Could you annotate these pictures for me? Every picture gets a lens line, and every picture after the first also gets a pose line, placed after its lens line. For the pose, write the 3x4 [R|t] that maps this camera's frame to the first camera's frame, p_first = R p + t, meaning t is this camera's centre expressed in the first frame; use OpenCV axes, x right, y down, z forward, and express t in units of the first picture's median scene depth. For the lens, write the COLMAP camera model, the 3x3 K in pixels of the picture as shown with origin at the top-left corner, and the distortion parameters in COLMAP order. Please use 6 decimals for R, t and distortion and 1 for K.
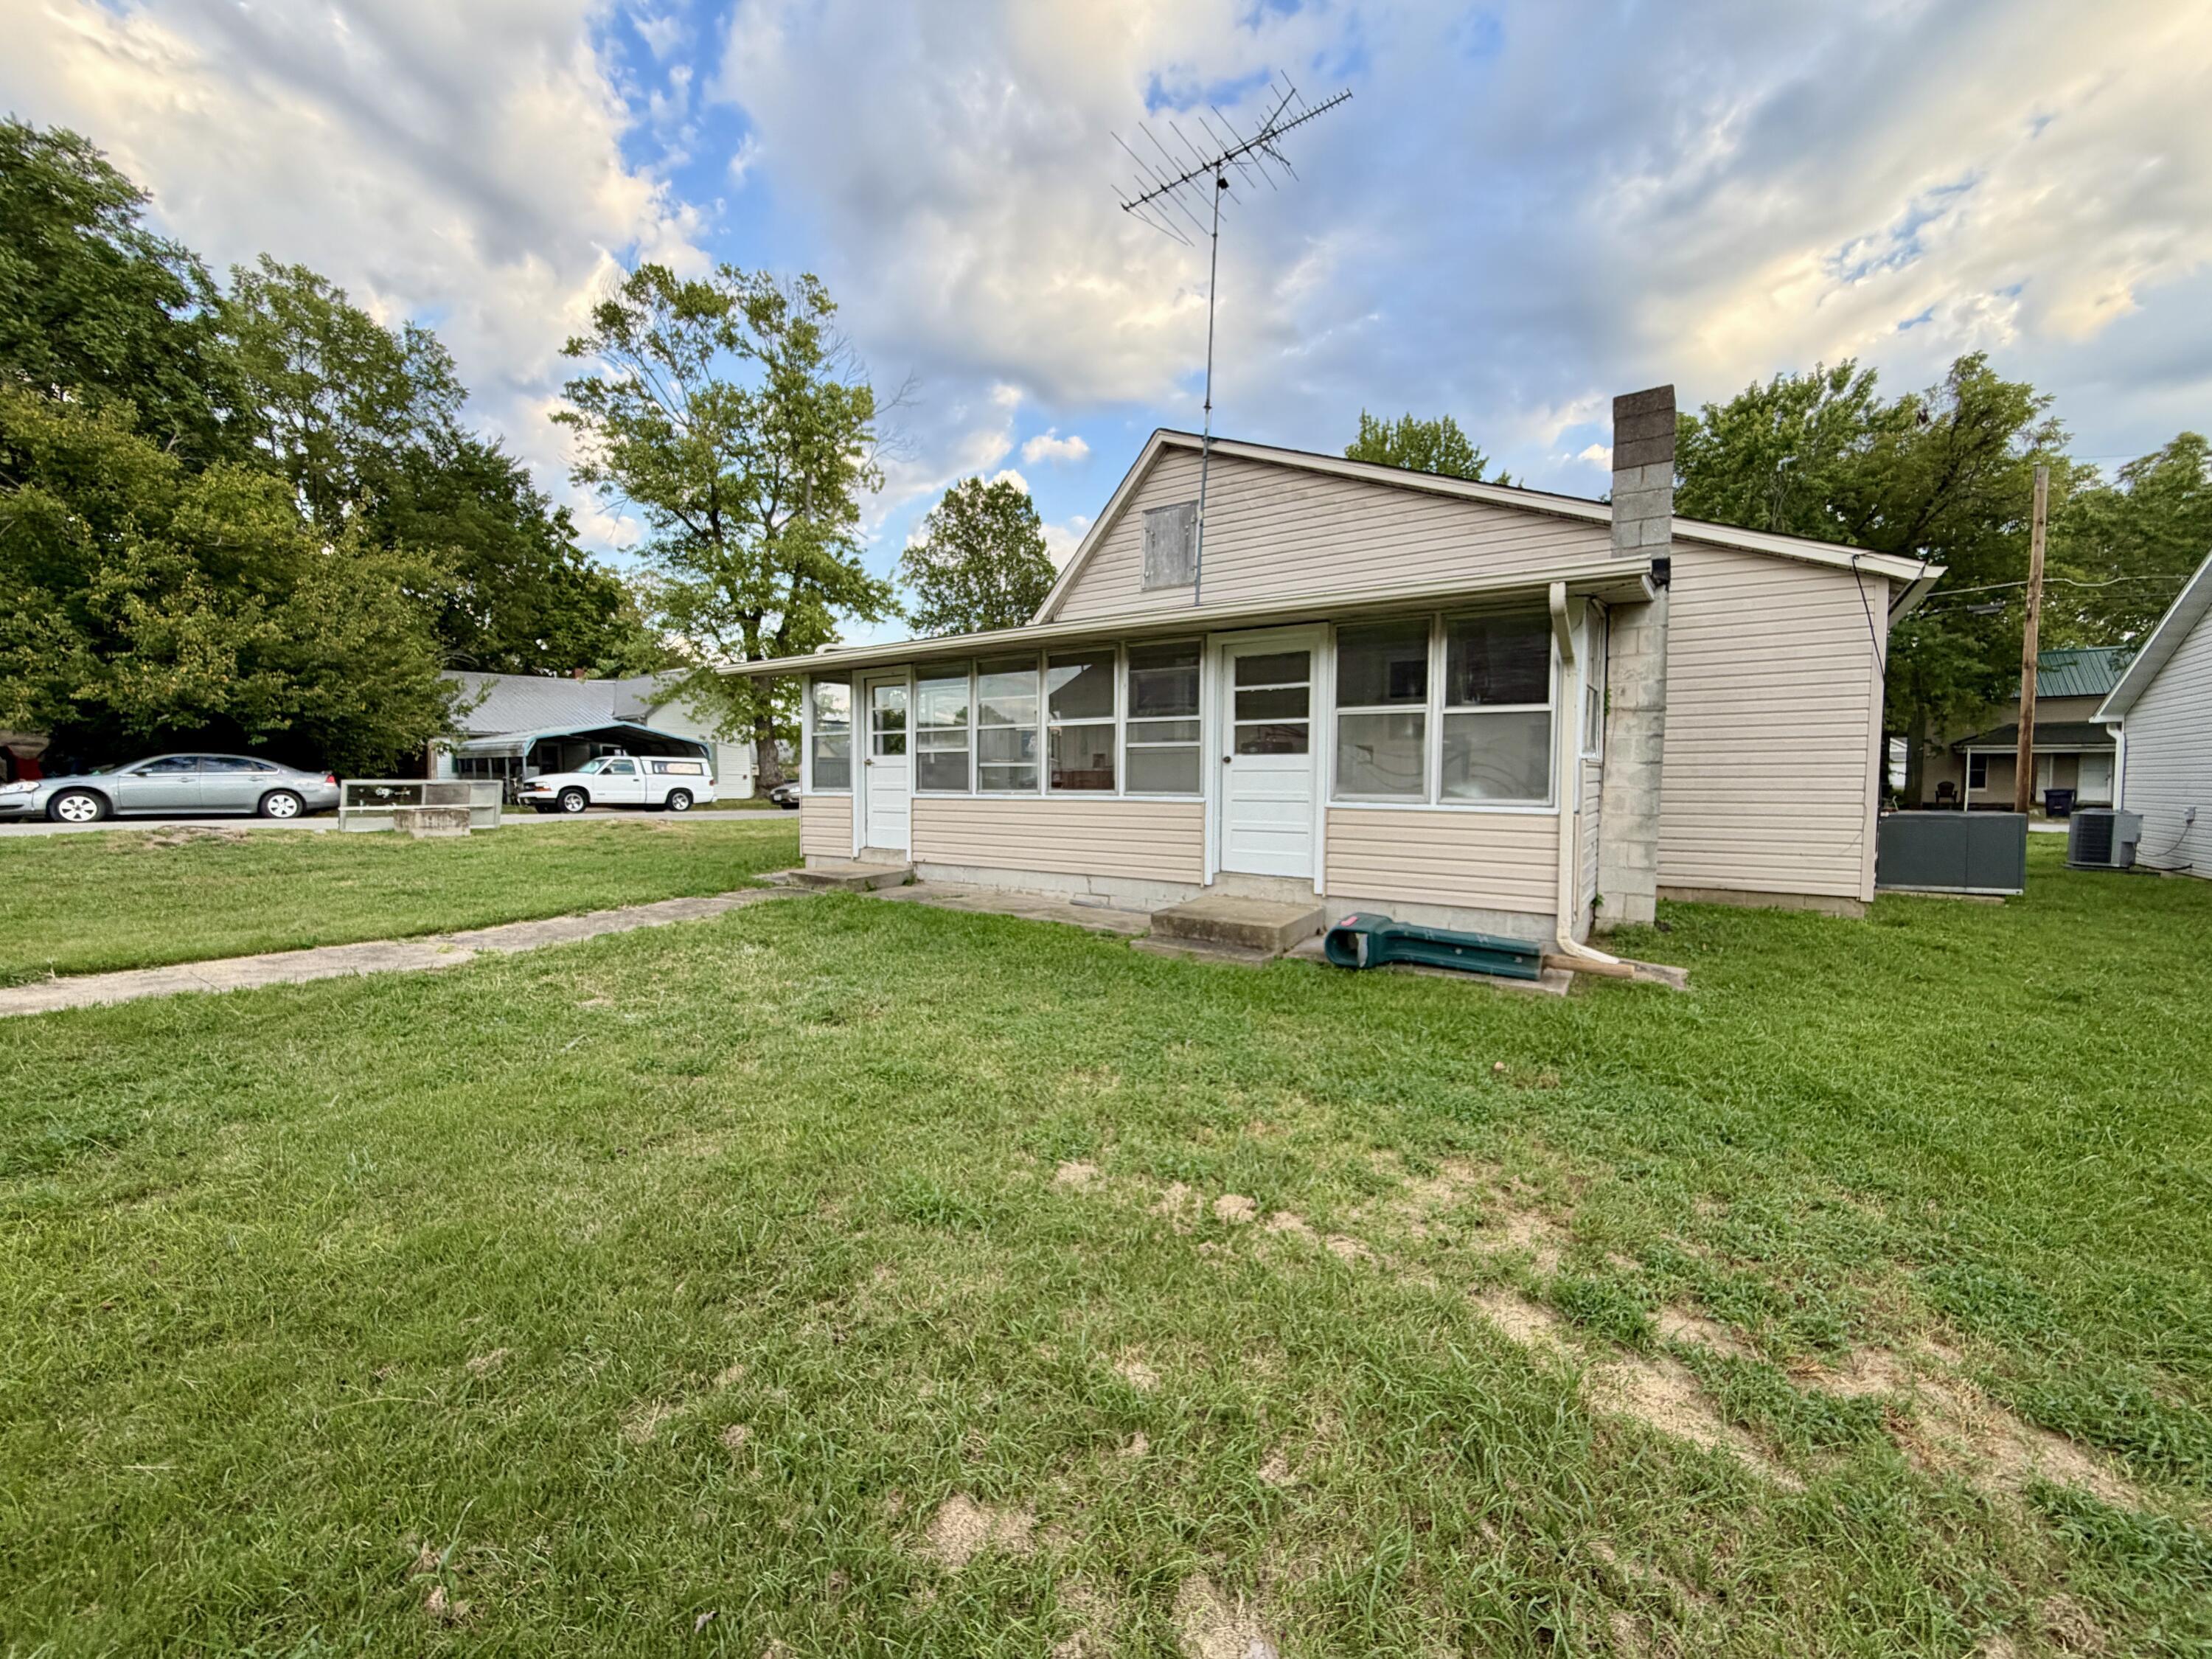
lens RADIAL K [[899.3, 0, 1134.6], [0, 899.3, 828.3], [0, 0, 1]] dist [-0.000410, 0.000318]
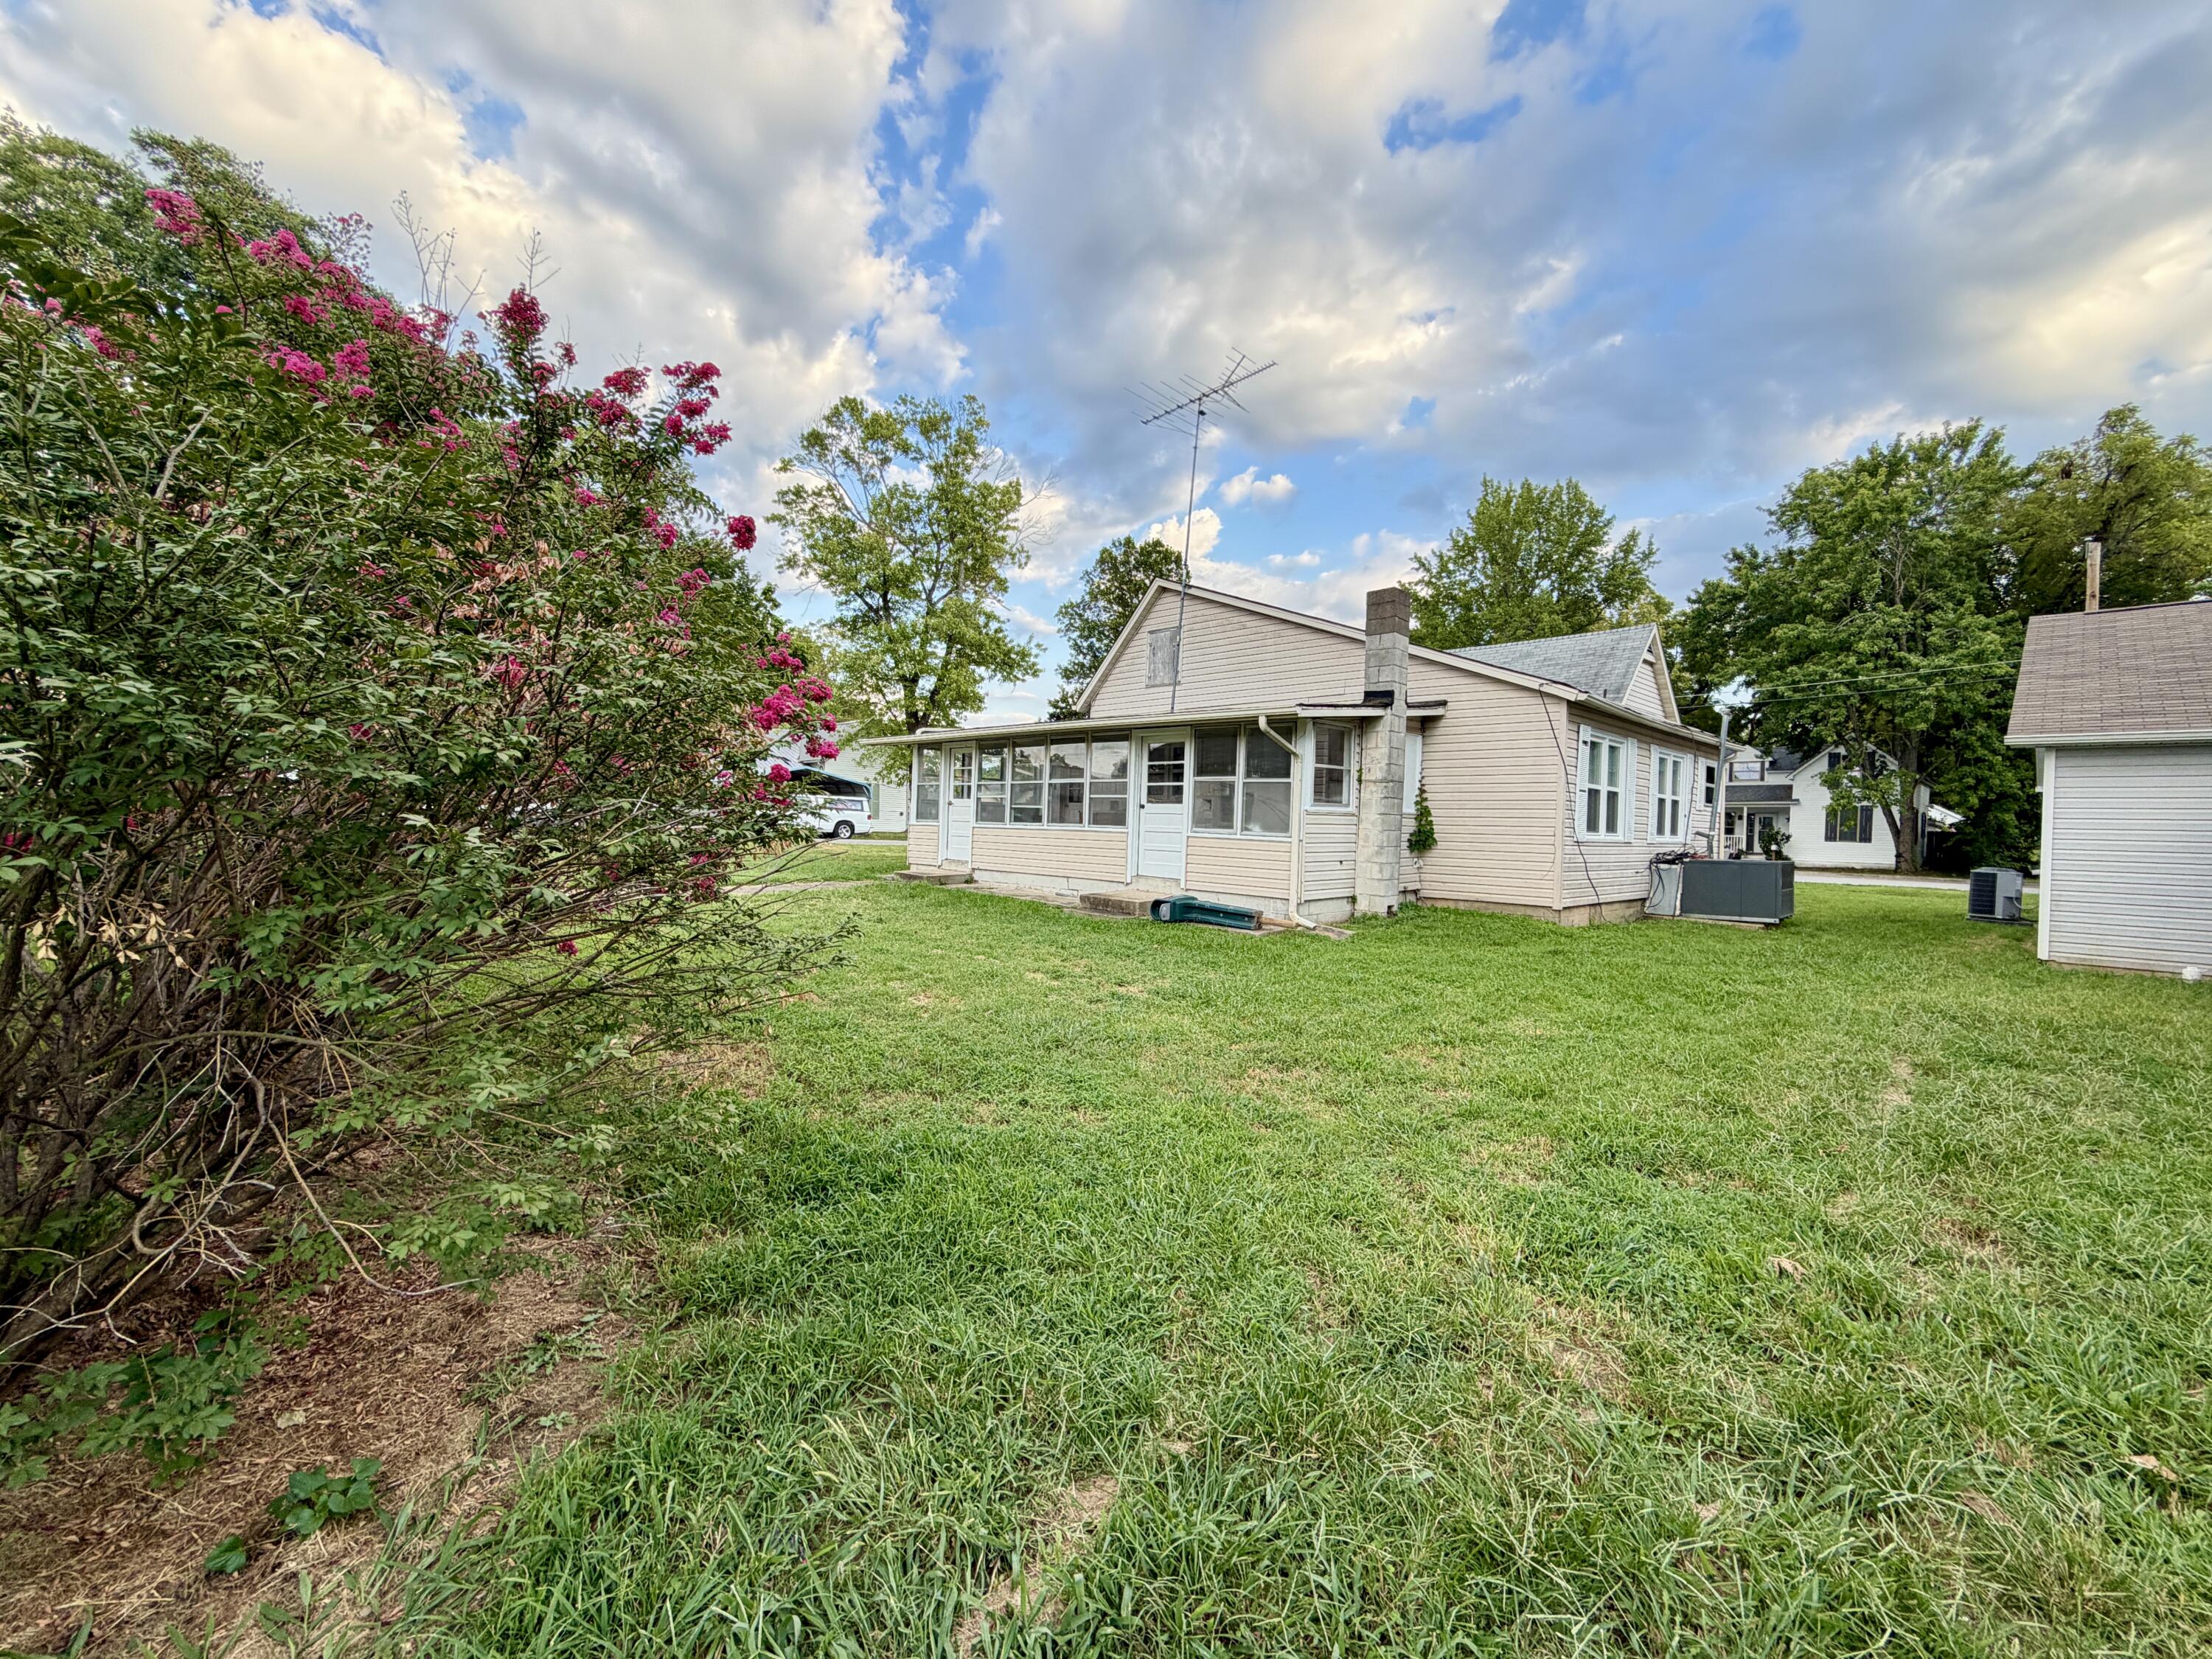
lens RADIAL K [[899.3, 0, 1134.6], [0, 899.3, 828.3], [0, 0, 1]] dist [-0.000410, 0.000318]
pose [[0.986040, 0.026780, -0.164342, 0.063856], [-0.035058, 0.998248, -0.047672, 0.007450], [0.162778, 0.052768, 0.985251, -0.107932]]
